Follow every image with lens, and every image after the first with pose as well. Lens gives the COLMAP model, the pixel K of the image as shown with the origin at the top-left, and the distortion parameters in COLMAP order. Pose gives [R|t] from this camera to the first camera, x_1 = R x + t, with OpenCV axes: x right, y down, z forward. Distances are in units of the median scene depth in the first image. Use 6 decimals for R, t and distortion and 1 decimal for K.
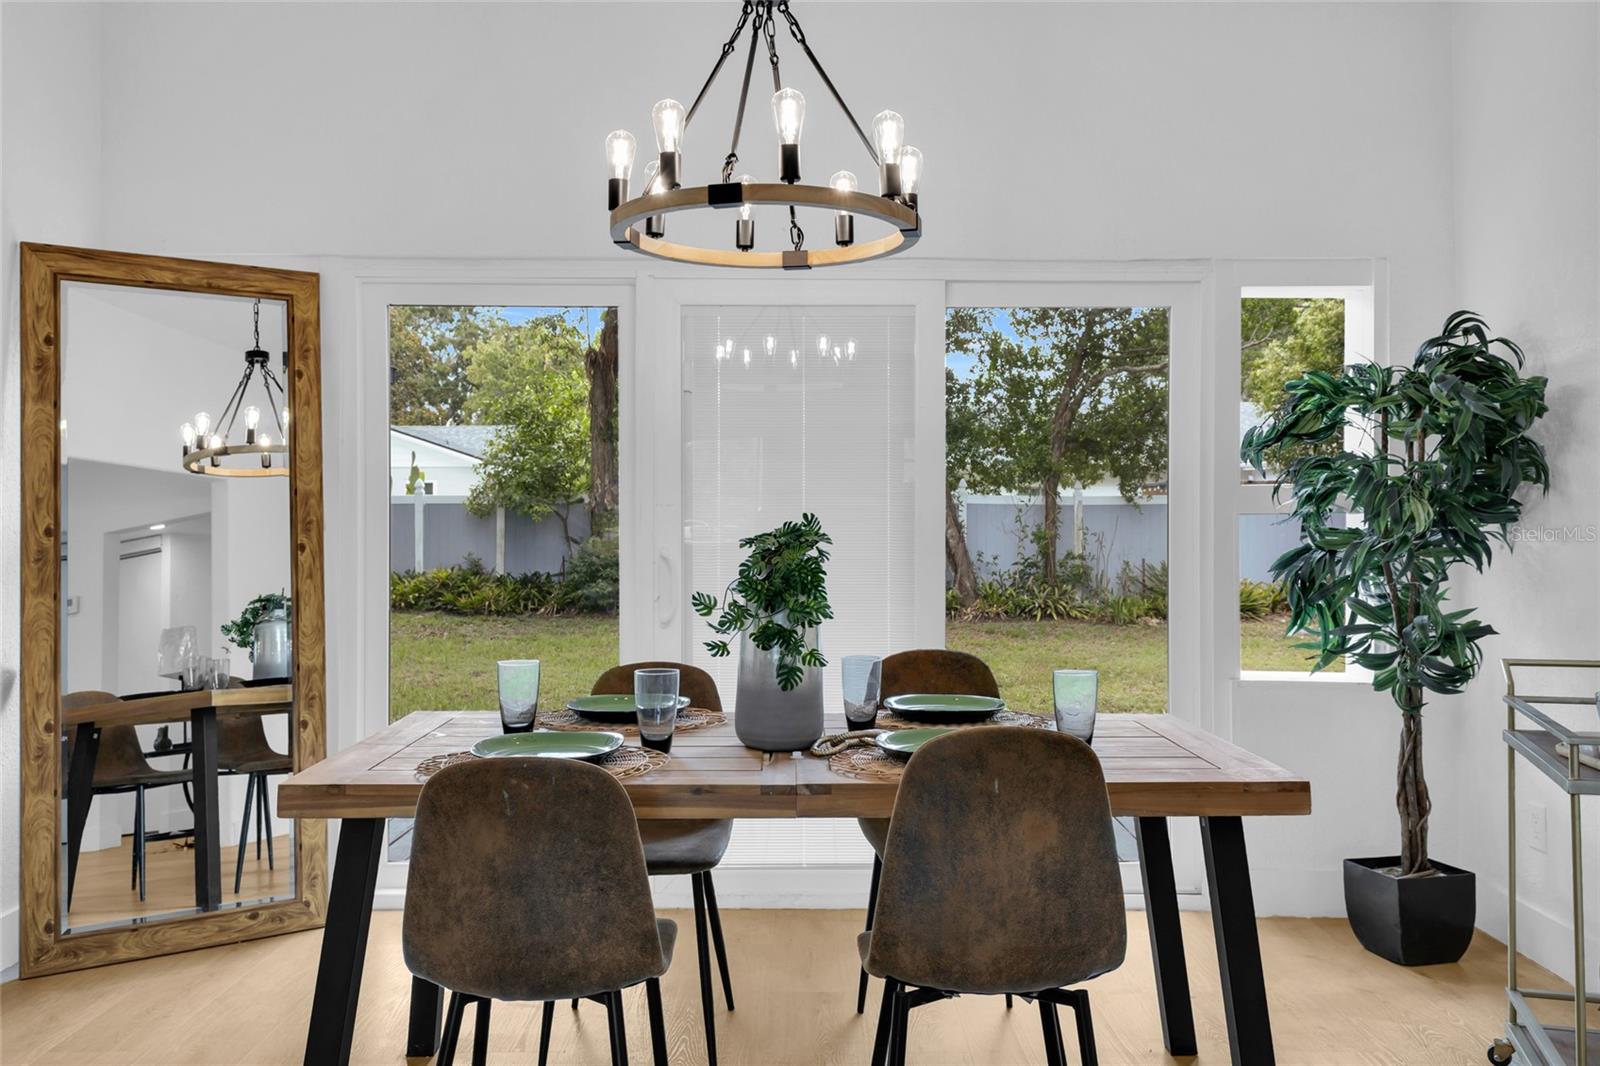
lens RADIAL K [[1311.9, 0, 799.3], [0, 1311.9, 522.3], [0, 0, 1]] dist [0.005566, 0.003225]
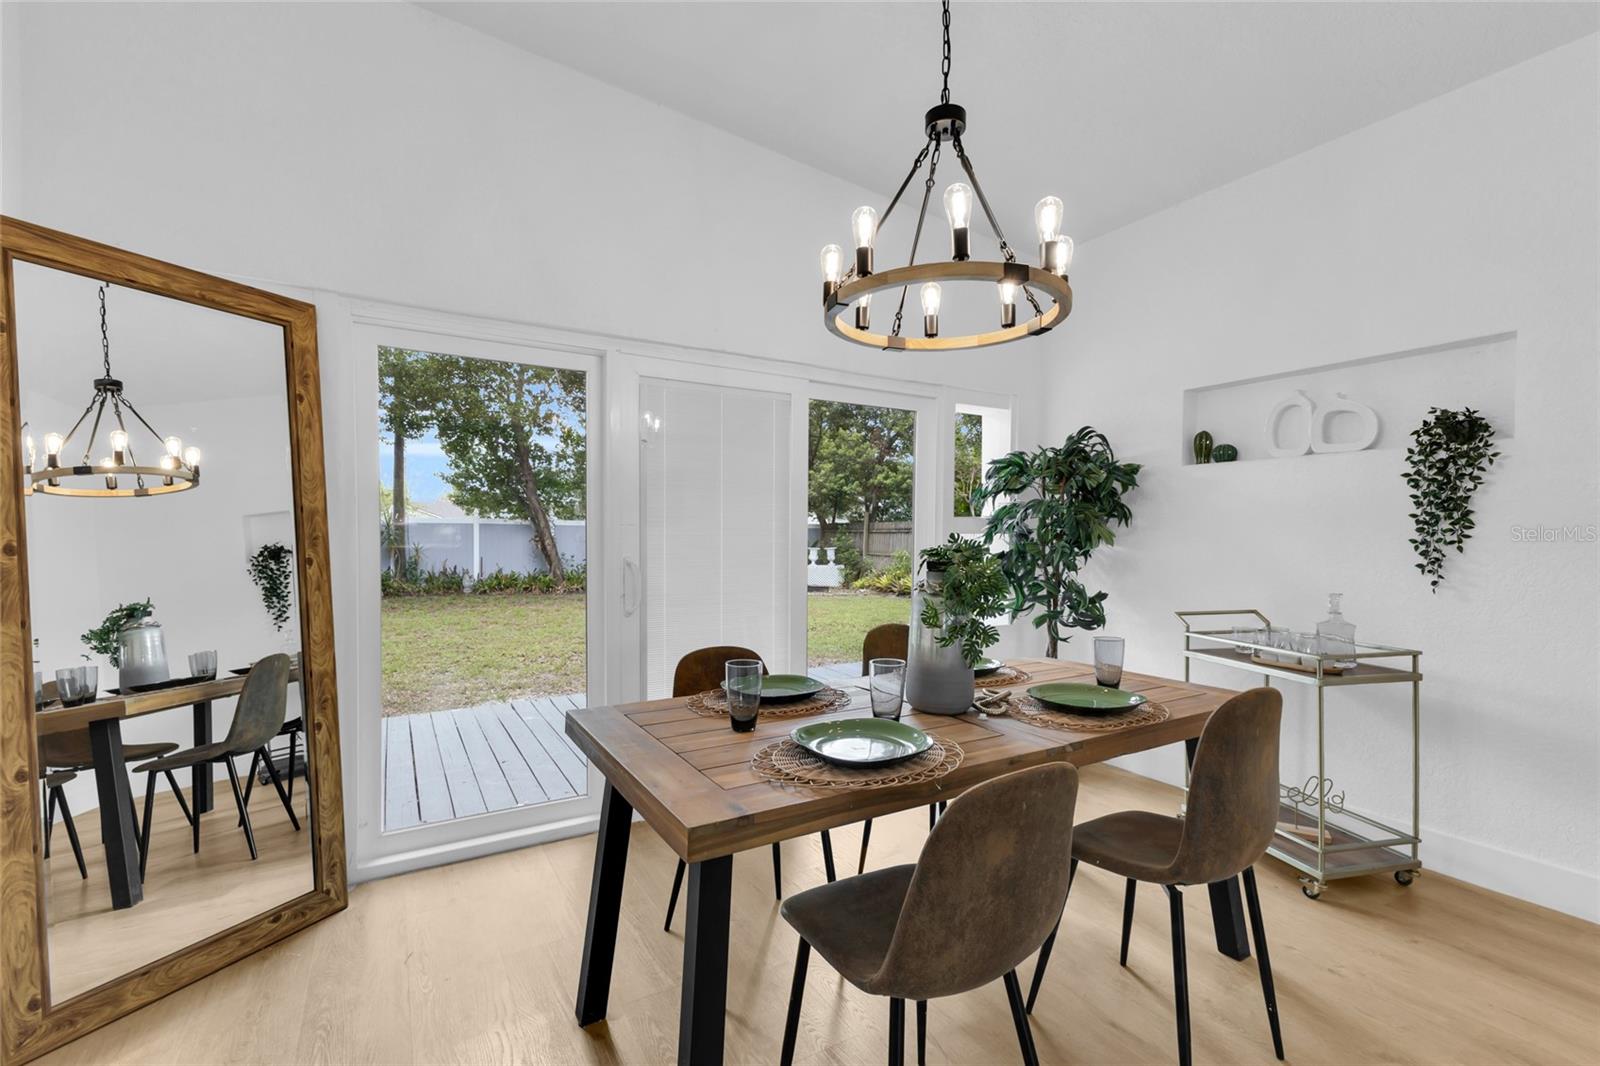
lens RADIAL K [[701.2, 0, 794.7], [0, 701.2, 553.4], [0, 0, 1]] dist [0.009483, -0.000623]
pose [[0.863684, -0.010259, 0.503930, -0.338363], [-0.002350, 0.999700, 0.024379, -0.002290], [-0.504029, -0.022241, 0.863401, 0.318795]]
